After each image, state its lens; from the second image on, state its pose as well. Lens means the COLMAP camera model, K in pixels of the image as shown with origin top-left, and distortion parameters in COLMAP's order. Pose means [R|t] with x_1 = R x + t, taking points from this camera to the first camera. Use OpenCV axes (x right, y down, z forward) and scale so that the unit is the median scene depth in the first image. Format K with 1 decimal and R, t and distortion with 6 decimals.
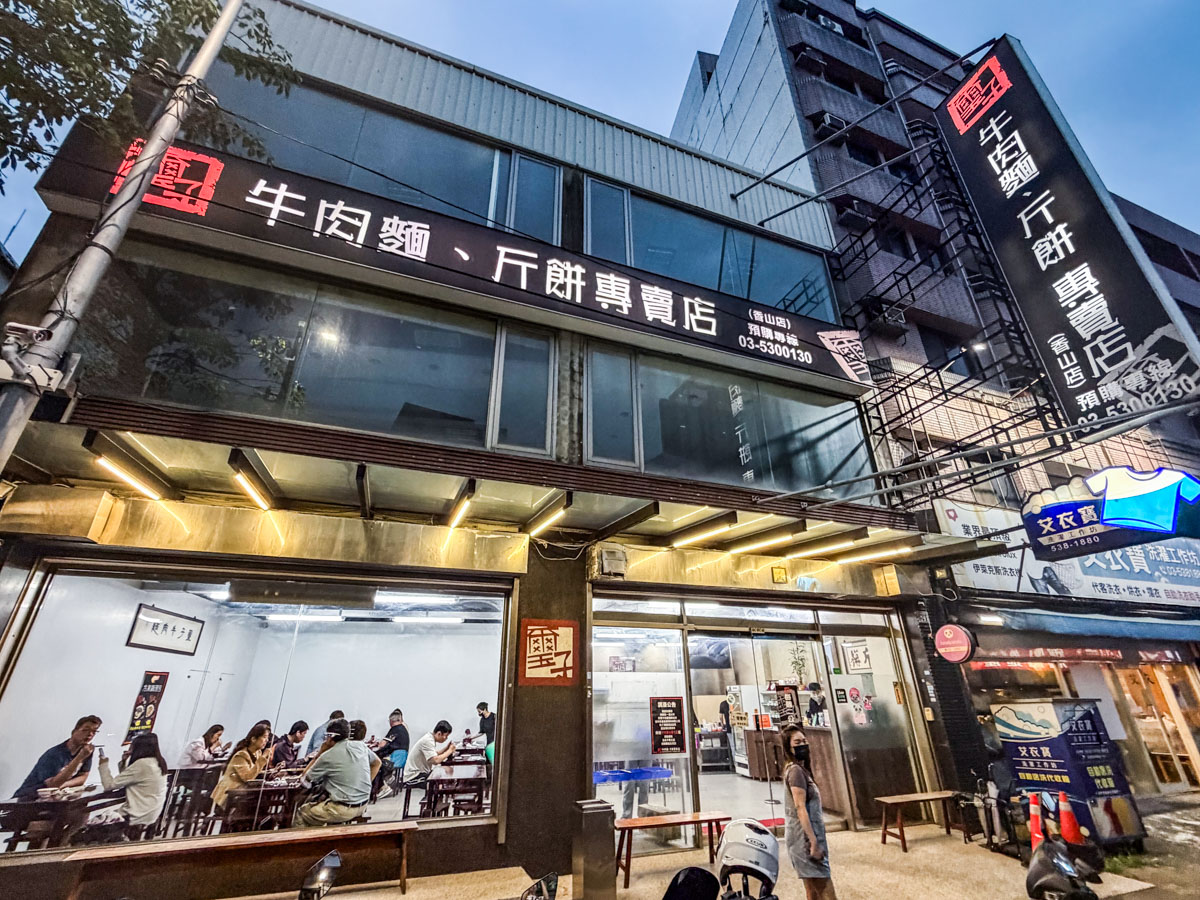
lens RADIAL K [[529.7, 0, 601.2], [0, 529.7, 451.1], [0, 0, 1]] dist [-0.004329, 0.002344]
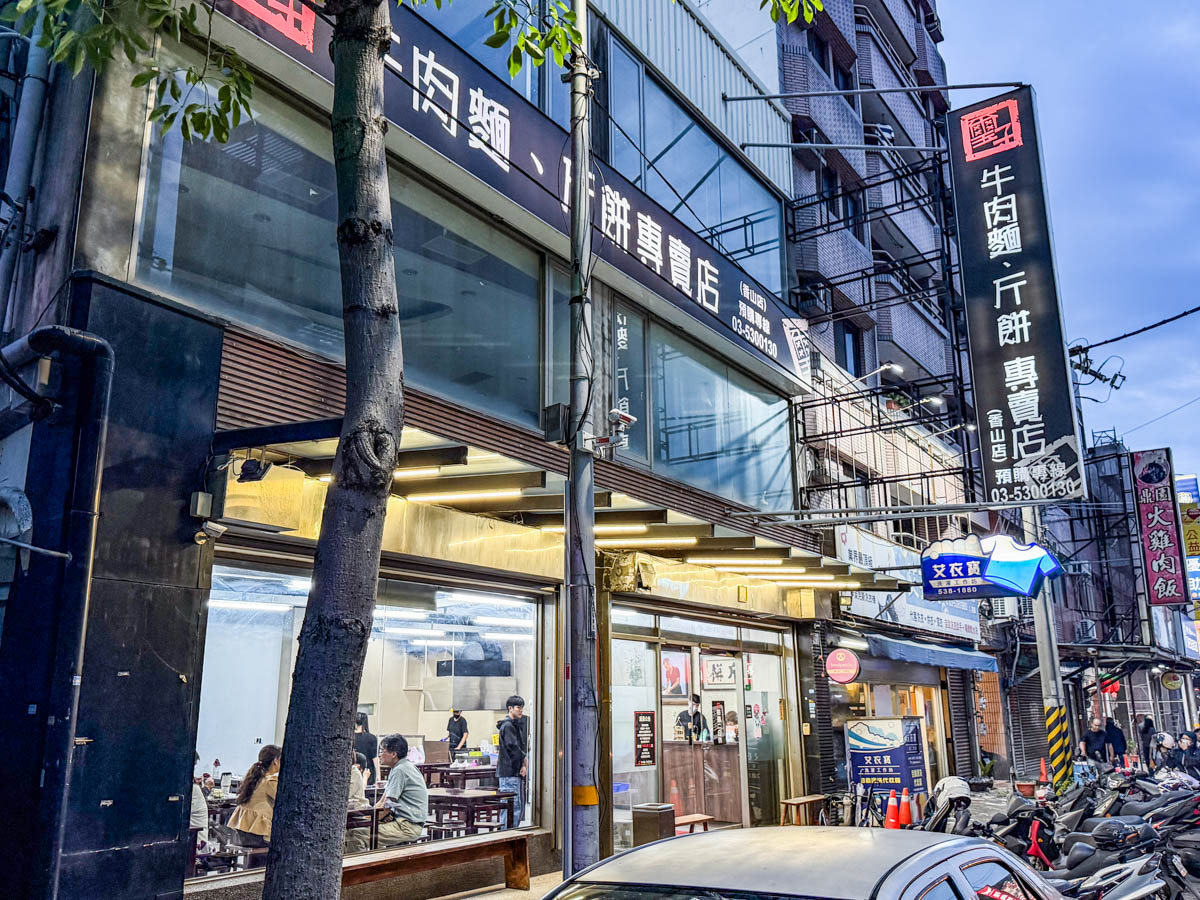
lens RADIAL K [[1009.4, 0, 595.2], [0, 1009.4, 453.7], [0, 0, 1]] dist [0.079992, -0.053912]
pose [[0.821099, 0.143733, 0.552393, -0.966345], [-0.239822, 0.965082, 0.105366, -0.148582], [-0.517960, -0.218991, 0.826898, -0.348802]]
